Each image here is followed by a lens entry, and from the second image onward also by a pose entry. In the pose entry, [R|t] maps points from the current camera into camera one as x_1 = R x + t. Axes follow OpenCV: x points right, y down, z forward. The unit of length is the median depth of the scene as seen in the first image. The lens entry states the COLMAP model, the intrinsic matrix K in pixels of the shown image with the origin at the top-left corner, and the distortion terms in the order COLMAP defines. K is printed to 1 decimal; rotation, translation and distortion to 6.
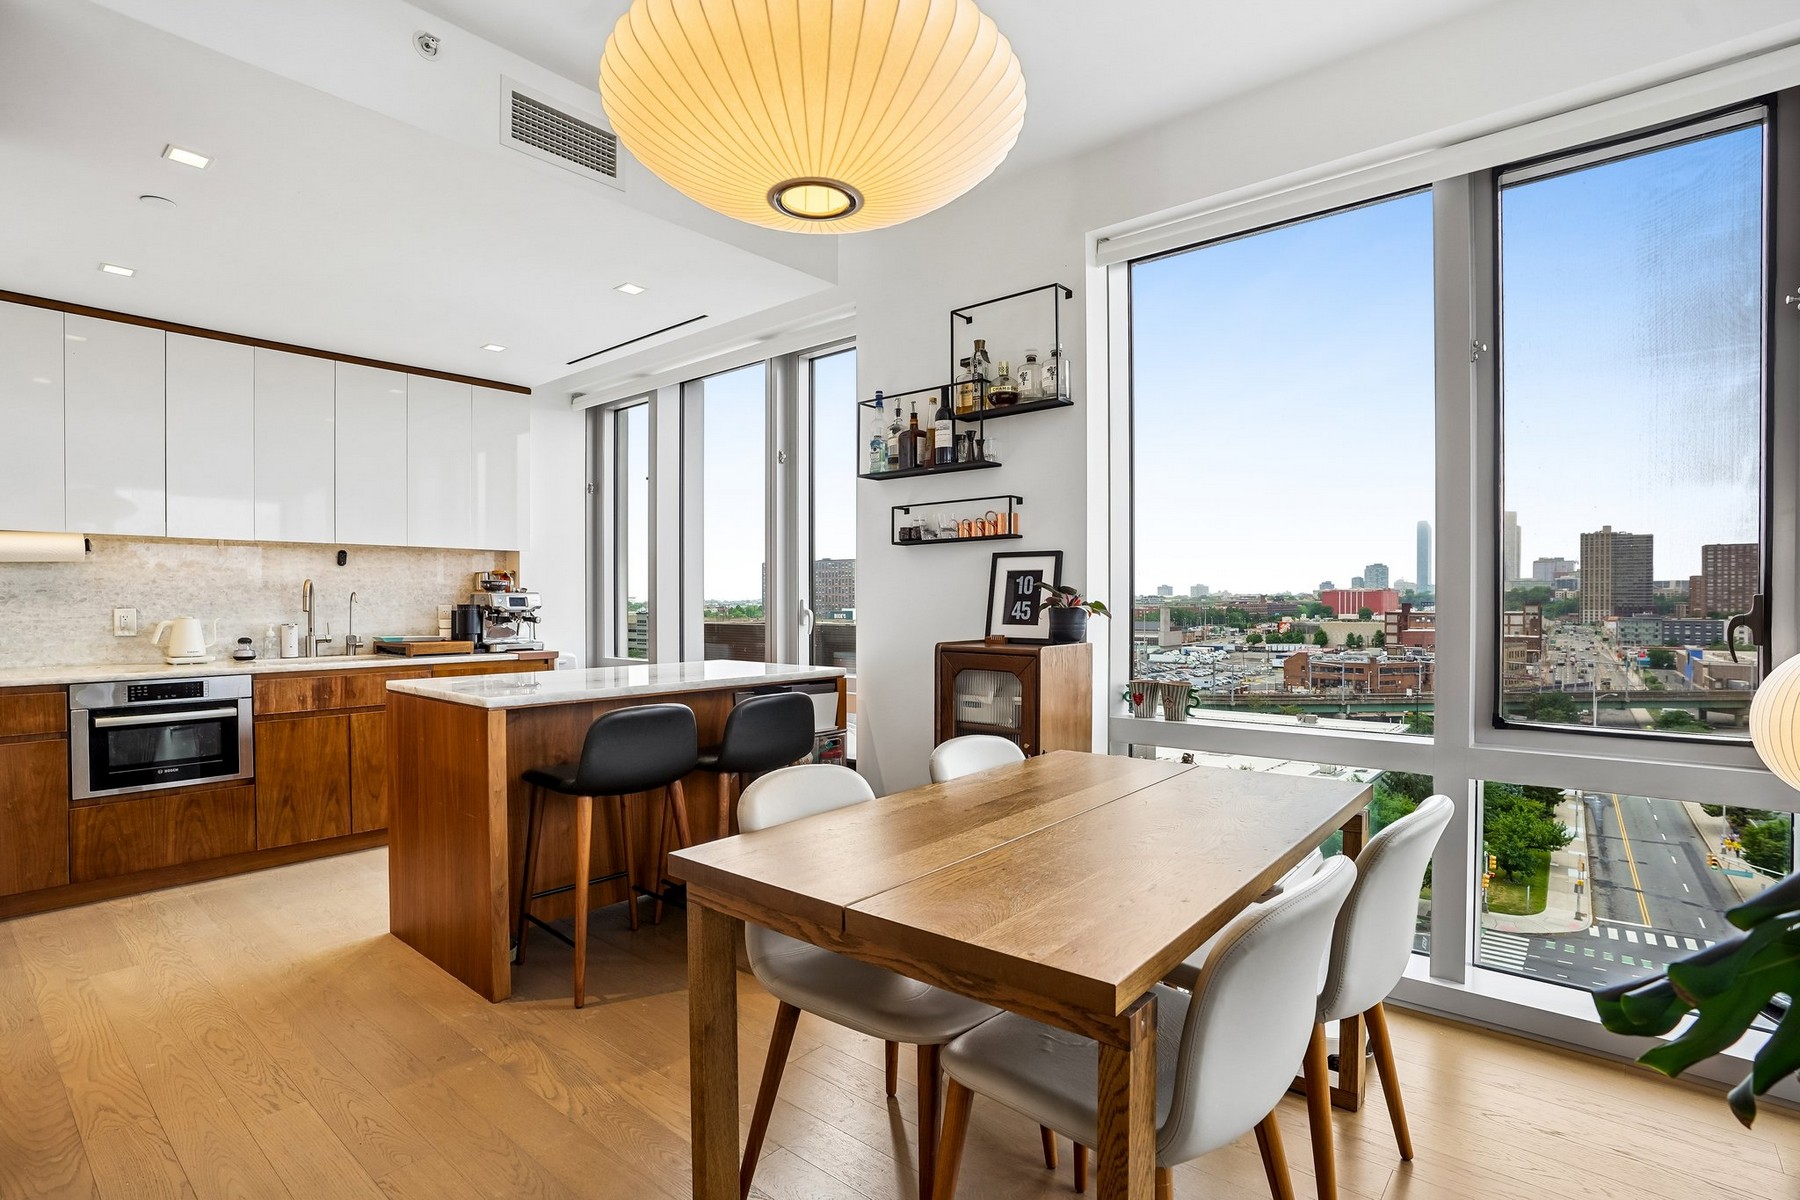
lens RADIAL K [[878.8, 0, 870.7], [0, 878.8, 611.8], [0, 0, 1]] dist [-0.036251, 0.018096]
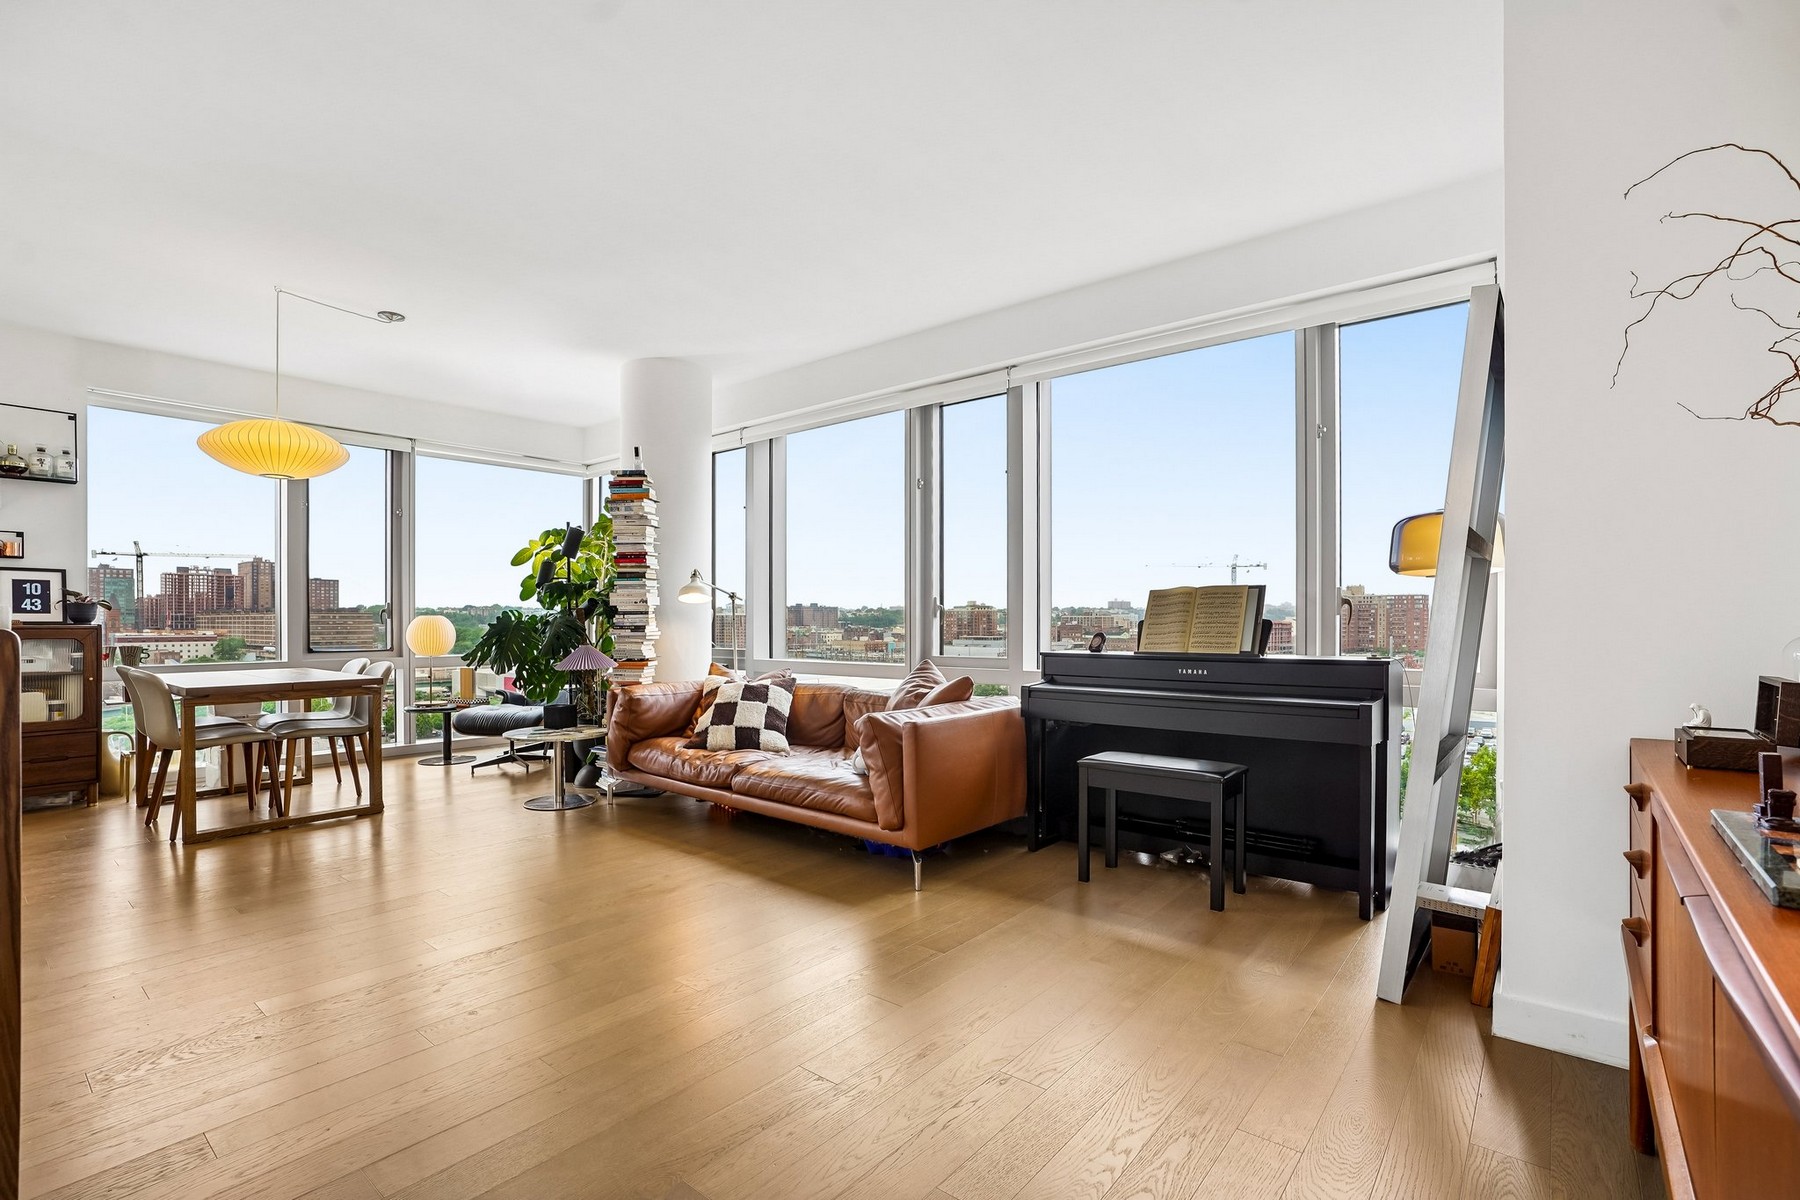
lens RADIAL K [[829.4, 0, 907.2], [0, 829.4, 622.0], [0, 0, 1]] dist [-0.056901, 0.022092]
pose [[-0.056549, 0.000548, 0.998400, -1.085856], [0.015115, 0.999886, 0.000307, 0.042492], [-0.998285, 0.015108, -0.056551, -0.399309]]
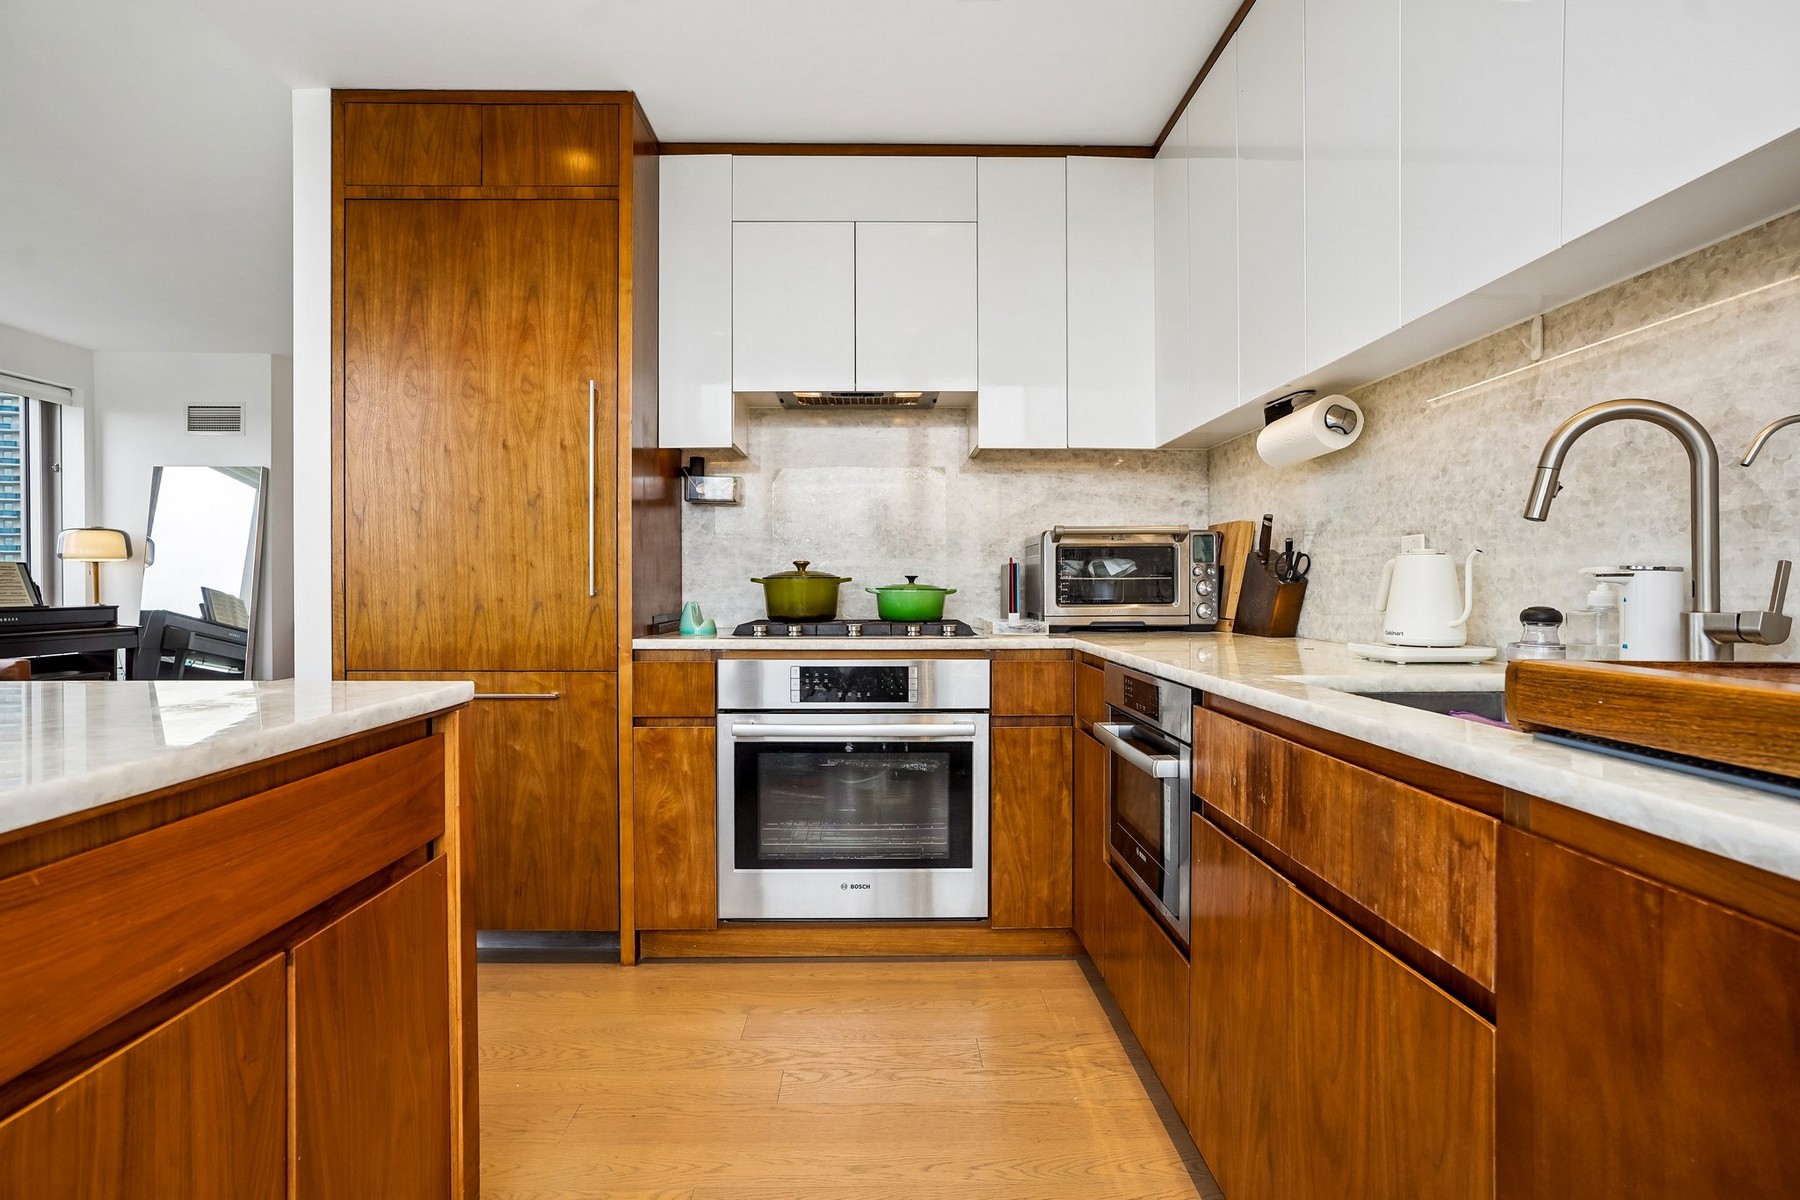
lens RADIAL K [[878.8, 0, 893.6], [0, 878.8, 586.7], [0, 0, 1]] dist [-0.036251, 0.018096]
pose [[-0.731393, 0.004683, -0.681940, -0.337139], [-0.006349, 0.999886, 0.013676, 0.020815], [0.681926, 0.014332, -0.731281, 1.183003]]
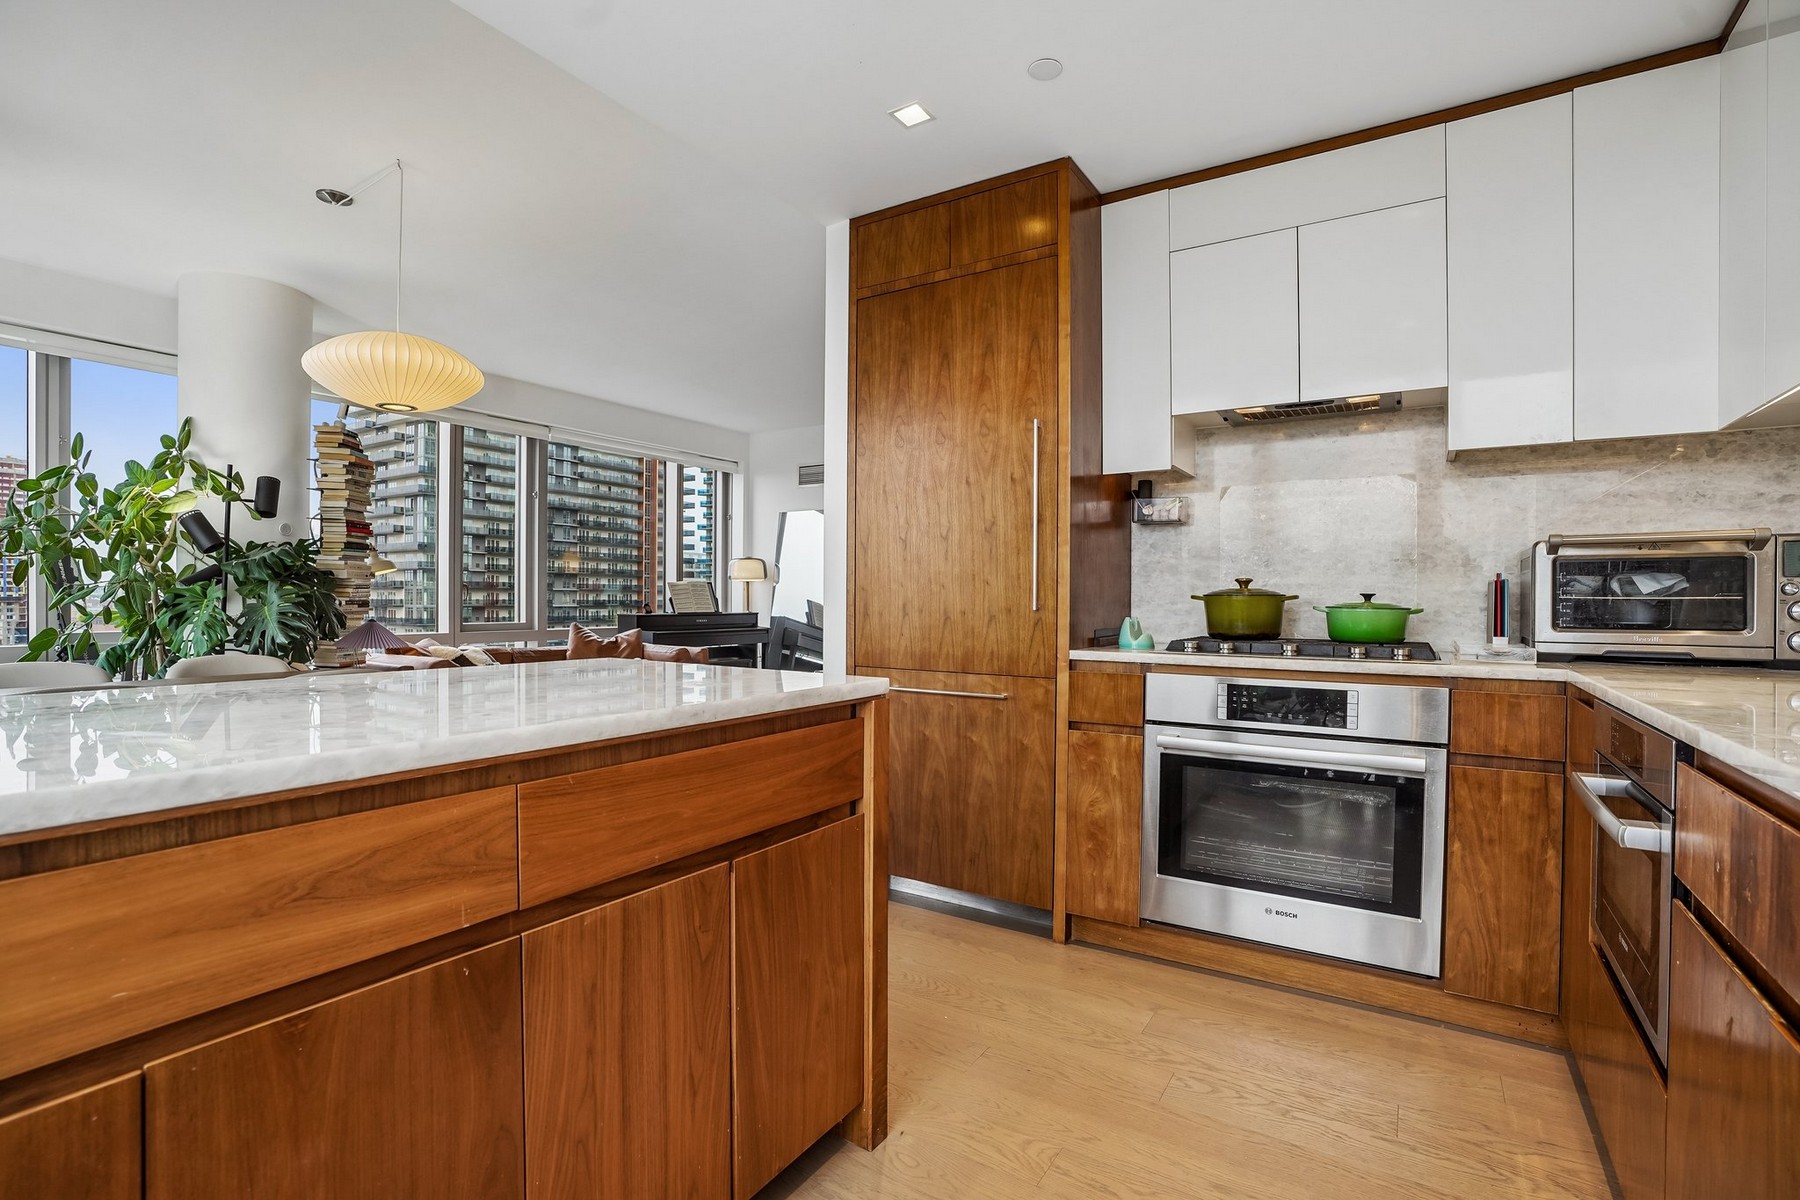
lens RADIAL K [[829.4, 0, 906.7], [0, 829.4, 602.6], [0, 0, 1]] dist [-0.056901, 0.022092]
pose [[-0.985509, -0.003578, -0.169586, -0.390639], [-0.006733, 0.999815, 0.018031, 0.019611], [0.169490, 0.018912, -0.985350, 1.219236]]
